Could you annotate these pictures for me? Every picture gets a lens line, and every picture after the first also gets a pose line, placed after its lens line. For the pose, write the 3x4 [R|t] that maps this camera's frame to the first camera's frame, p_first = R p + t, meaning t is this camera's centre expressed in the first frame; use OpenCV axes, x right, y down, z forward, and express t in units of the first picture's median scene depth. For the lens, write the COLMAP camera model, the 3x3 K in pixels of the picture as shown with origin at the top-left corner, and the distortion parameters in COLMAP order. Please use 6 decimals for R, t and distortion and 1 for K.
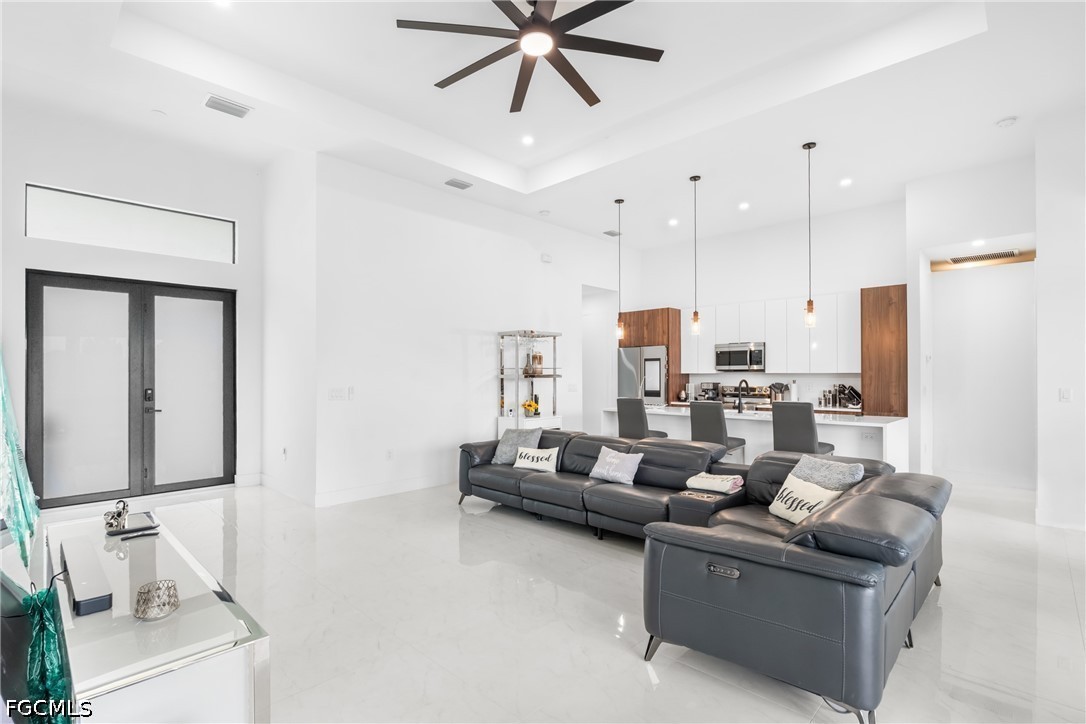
lens RADIAL K [[502.0, 0, 543.6], [0, 502.0, 369.0], [0, 0, 1]] dist [-0.002613, 0.000483]
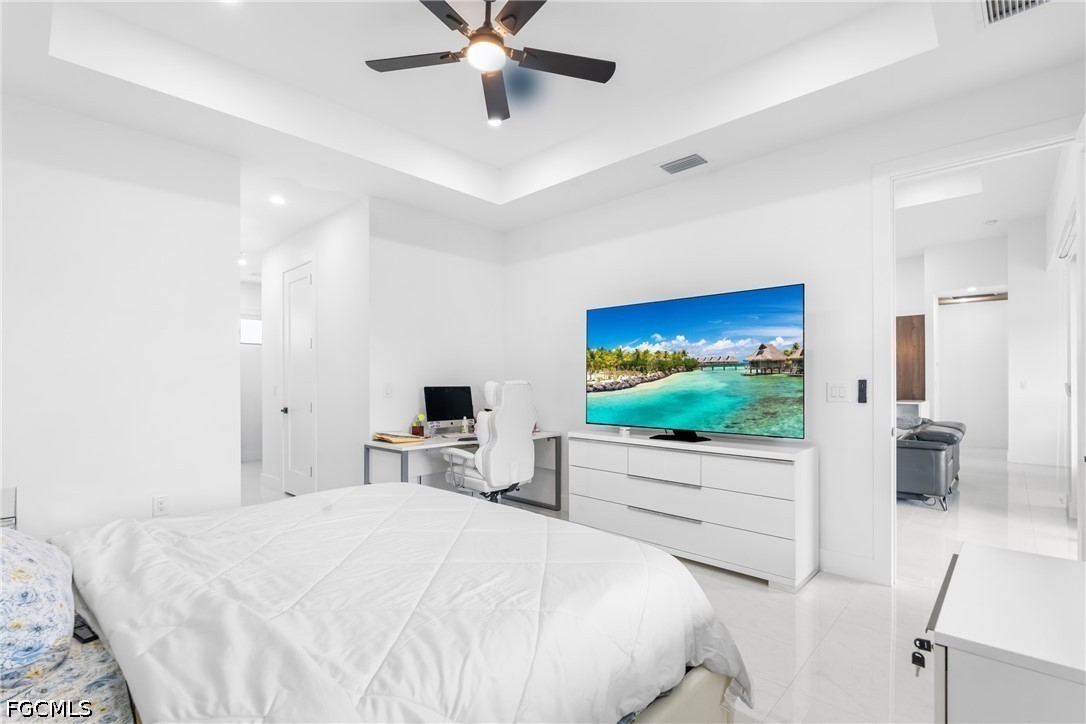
lens RADIAL K [[502.0, 0, 536.5], [0, 502.0, 373.7], [0, 0, 1]] dist [-0.002613, 0.000483]
pose [[0.999812, 0.002052, 0.019282, -0.385713], [-0.002060, 0.999998, 0.000420, 0.009171], [-0.019281, -0.000460, 0.999814, -0.397964]]
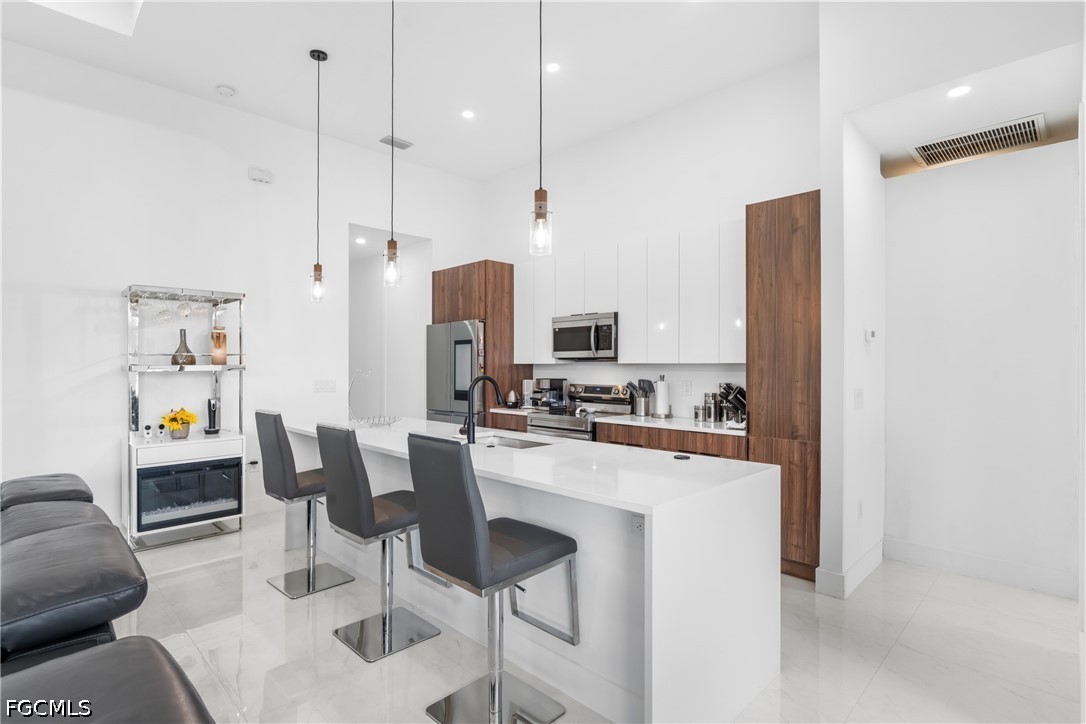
lens RADIAL K [[530.7, 0, 536.3], [0, 530.7, 363.5], [0, 0, 1]] dist [-0.004613, 0.000300]
pose [[0.999818, 0.001157, -0.019064, 0.357314], [-0.001013, 0.999971, 0.007575, 0.003809], [0.019072, -0.007554, 0.999790, 0.365522]]
